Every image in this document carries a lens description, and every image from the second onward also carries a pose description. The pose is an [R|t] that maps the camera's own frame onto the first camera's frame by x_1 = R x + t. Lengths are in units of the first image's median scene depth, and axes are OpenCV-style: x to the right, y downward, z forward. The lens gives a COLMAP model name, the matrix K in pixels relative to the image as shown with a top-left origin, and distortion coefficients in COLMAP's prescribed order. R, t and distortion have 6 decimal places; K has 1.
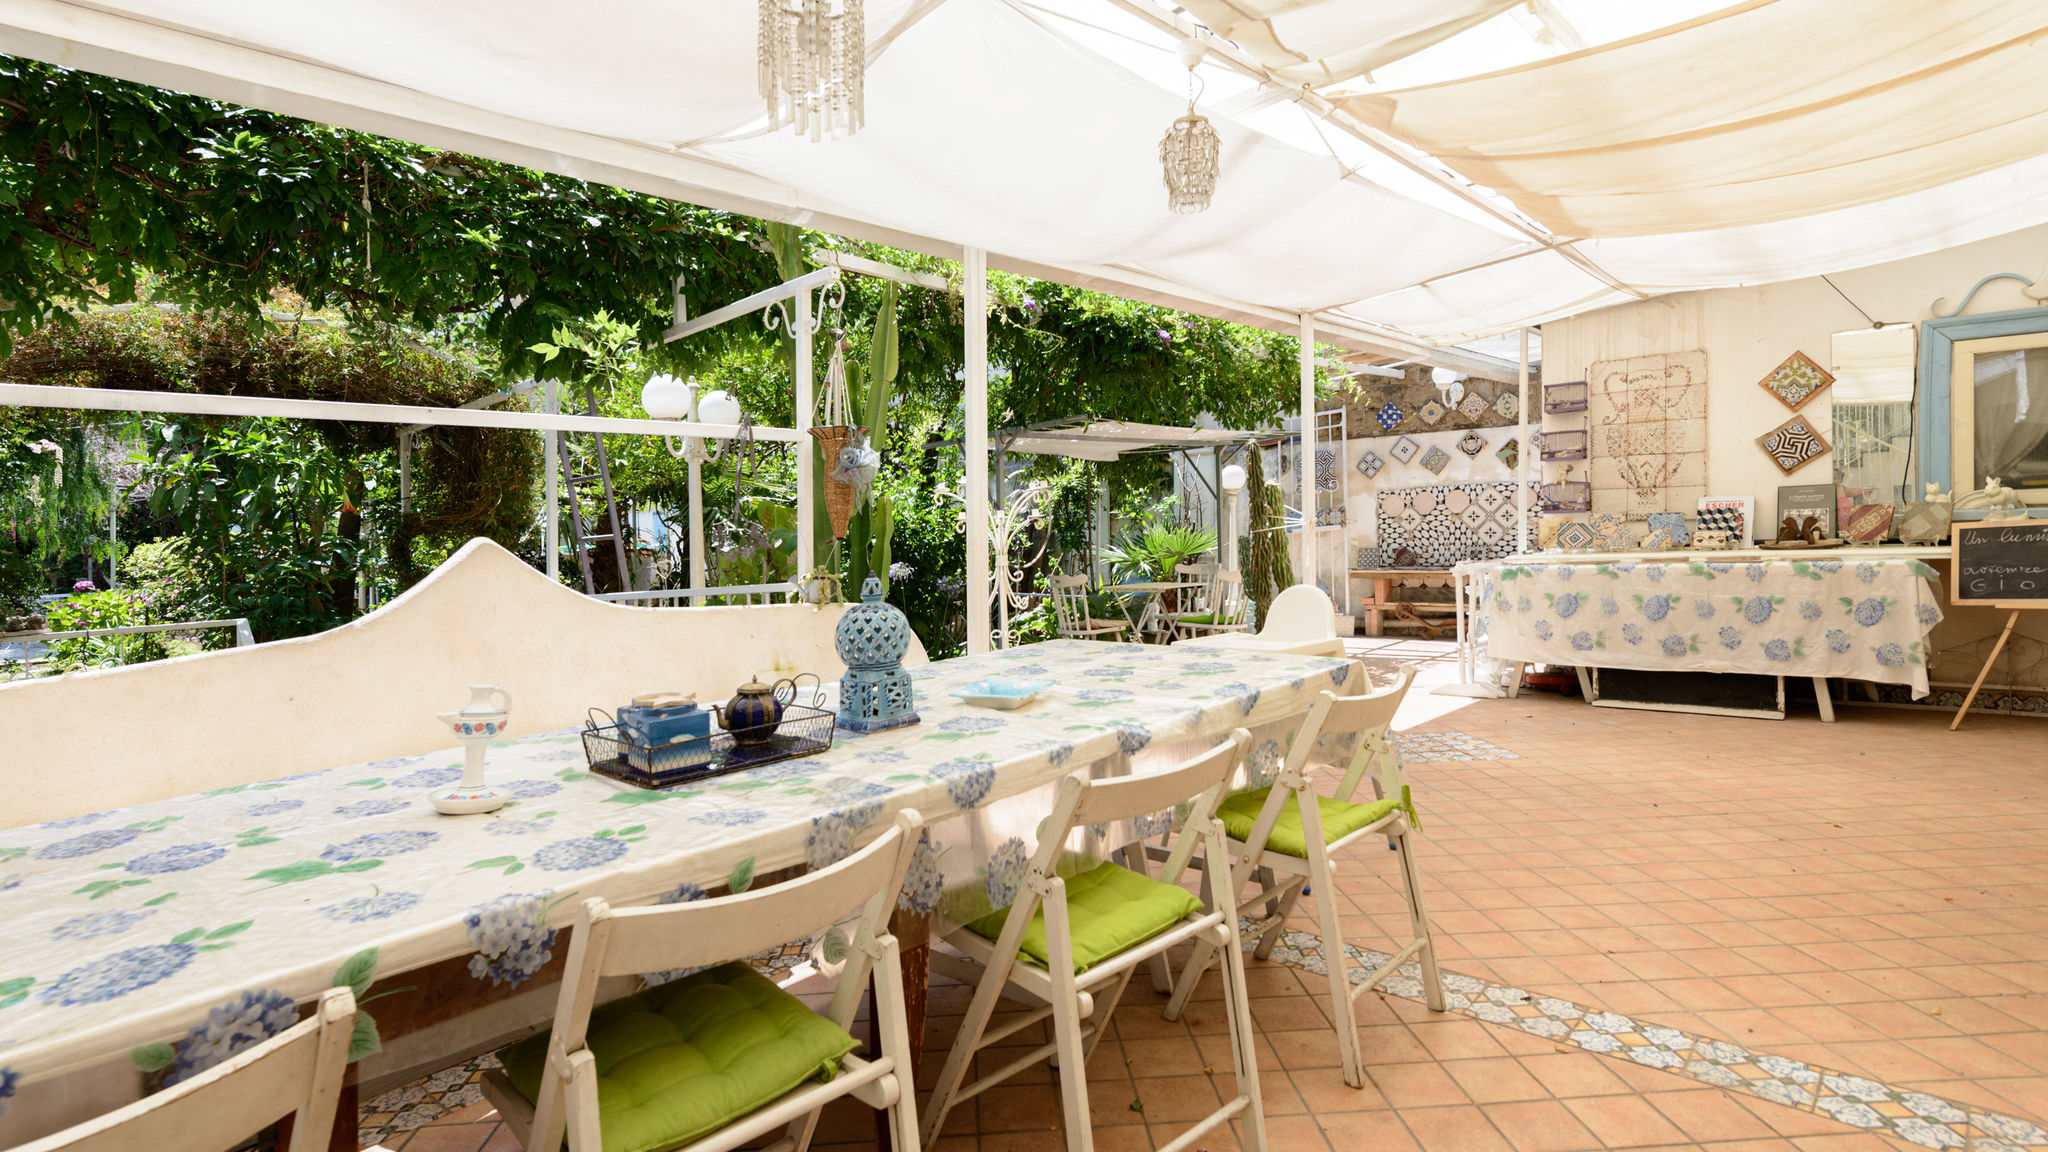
lens RADIAL K [[1111.5, 0, 1022.2], [0, 1111.5, 567.4], [0, 0, 1]] dist [-0.005136, 0.000869]
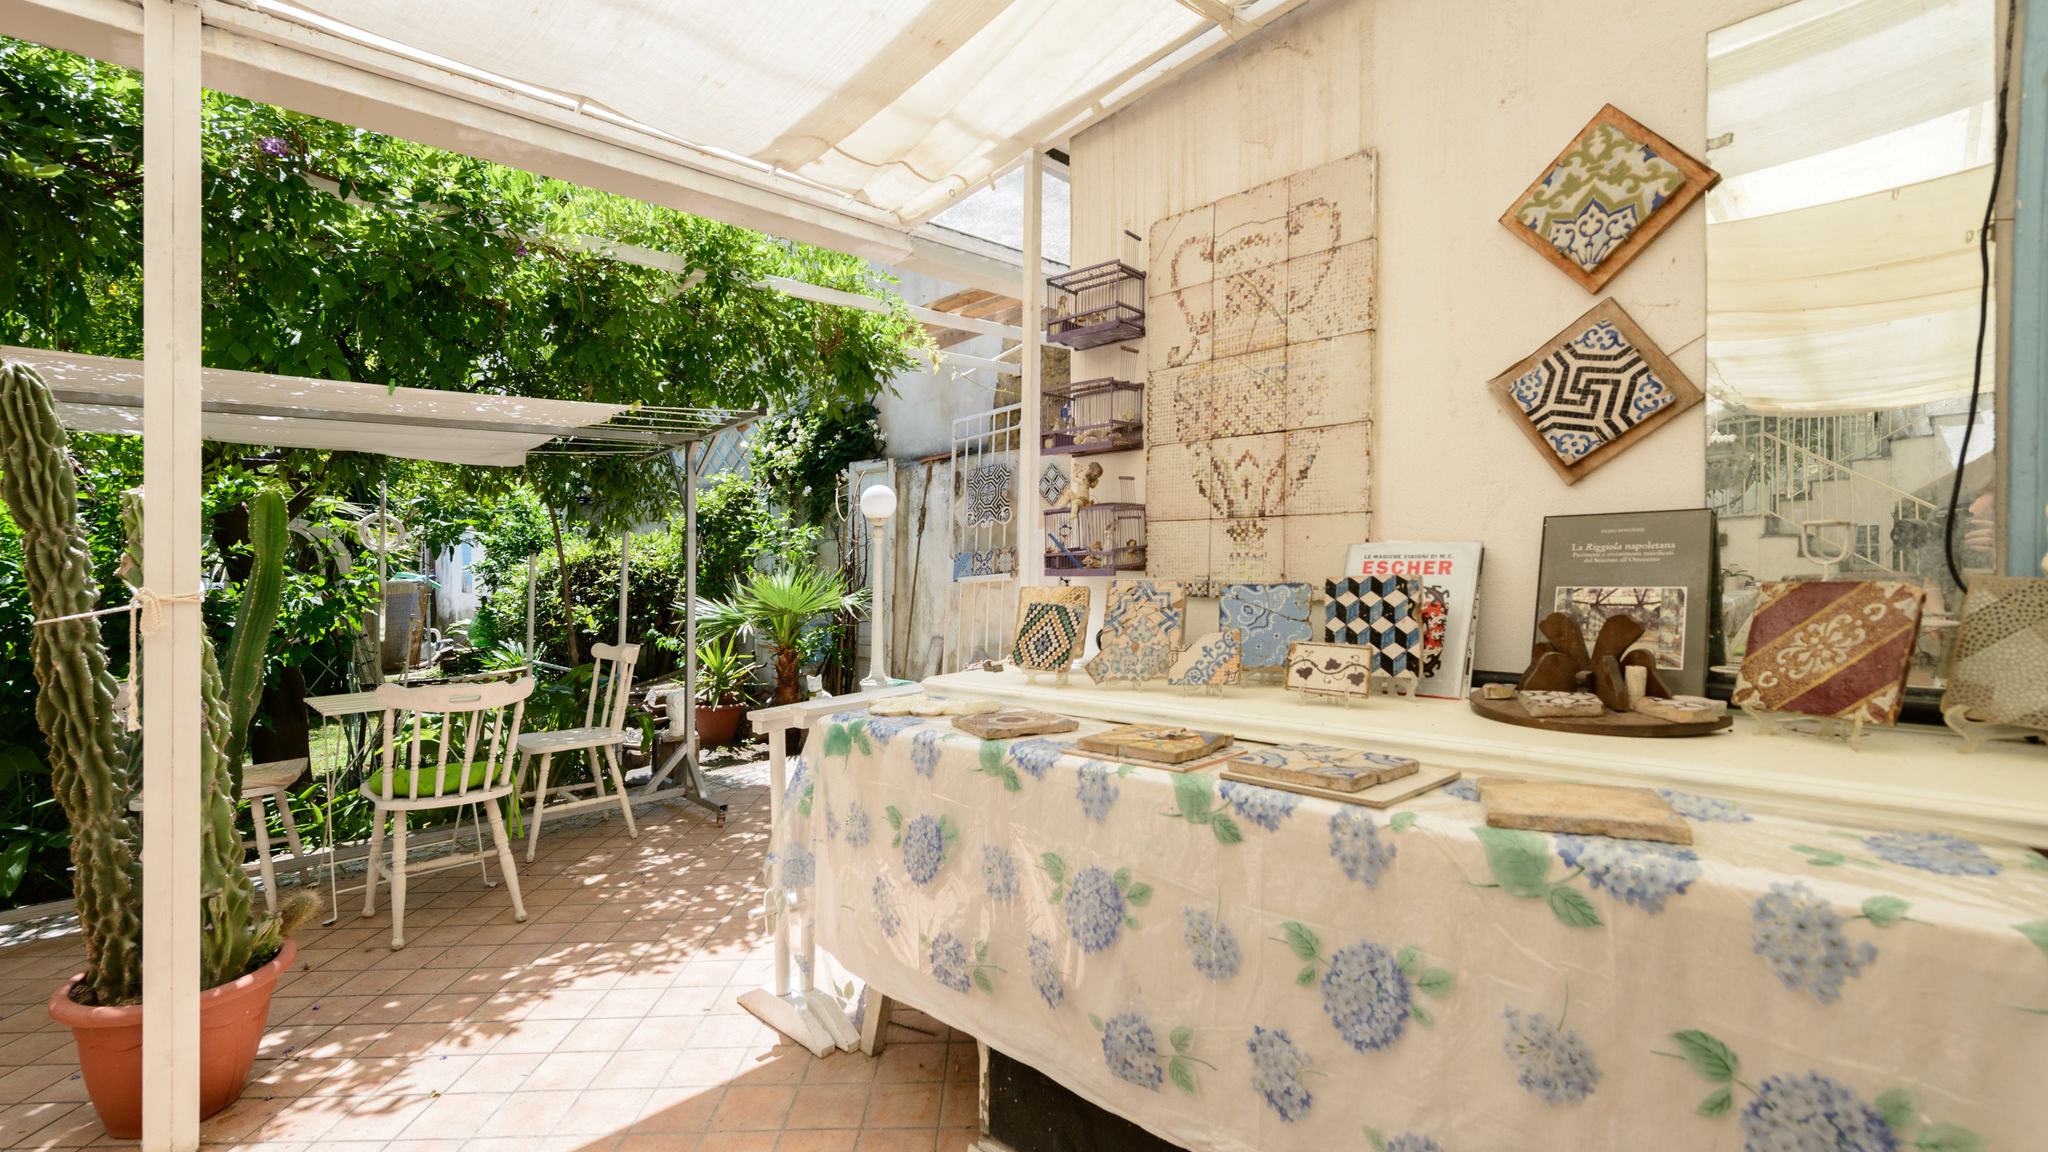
lens RADIAL K [[963.1, 0, 1024.9], [0, 963.1, 585.8], [0, 0, 1]] dist [0.005202, -0.001930]
pose [[0.999164, 0.015186, -0.037969, 0.532135], [-0.015348, 0.999874, -0.003972, -0.047884], [0.037904, 0.004551, 0.999271, 0.696905]]
